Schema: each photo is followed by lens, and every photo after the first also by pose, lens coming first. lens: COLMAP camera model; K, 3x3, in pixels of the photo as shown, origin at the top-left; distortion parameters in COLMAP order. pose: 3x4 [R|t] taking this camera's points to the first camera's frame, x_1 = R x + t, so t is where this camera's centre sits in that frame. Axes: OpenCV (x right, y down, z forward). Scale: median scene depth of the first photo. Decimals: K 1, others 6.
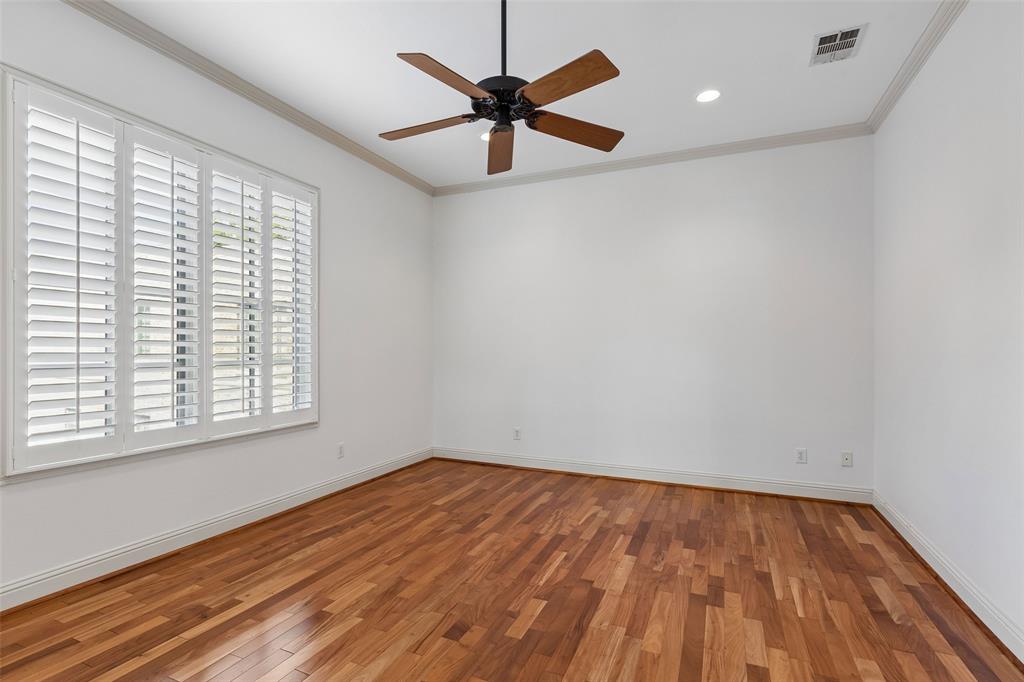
lens RADIAL K [[490.7, 0, 500.3], [0, 490.7, 339.0], [0, 0, 1]] dist [0.002781, -0.000747]
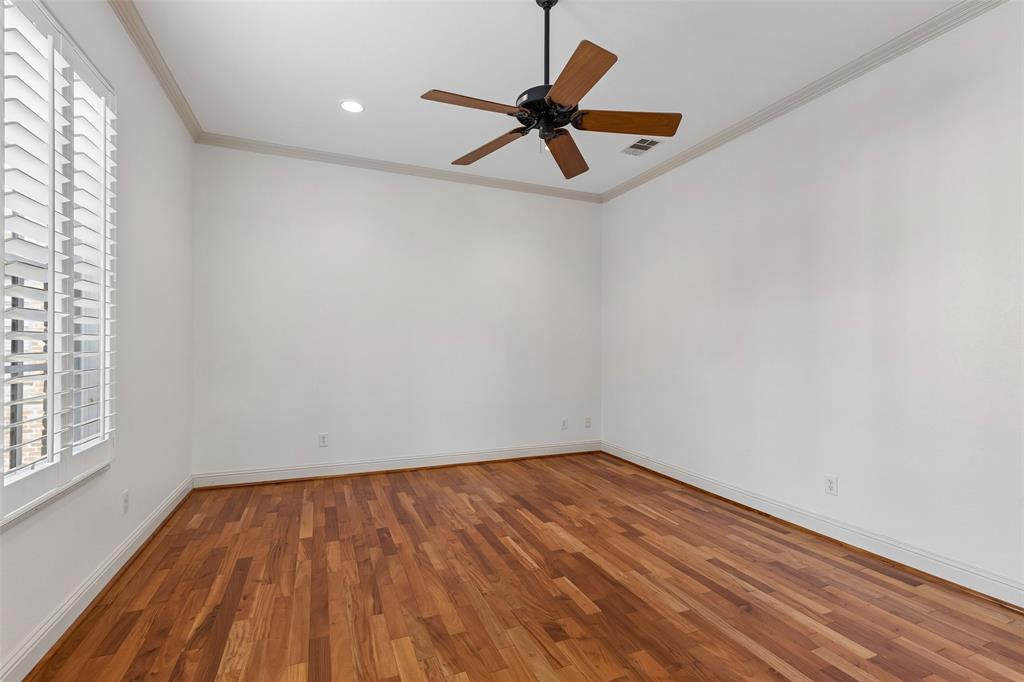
lens RADIAL K [[471.0, 0, 487.5], [0, 471.0, 329.2], [0, 0, 1]] dist [0.008562, -0.000554]
pose [[0.689826, 0.026854, 0.723477, -0.587057], [-0.019937, 0.999637, -0.018096, 0.002331], [-0.723700, -0.001941, 0.690112, 0.290449]]
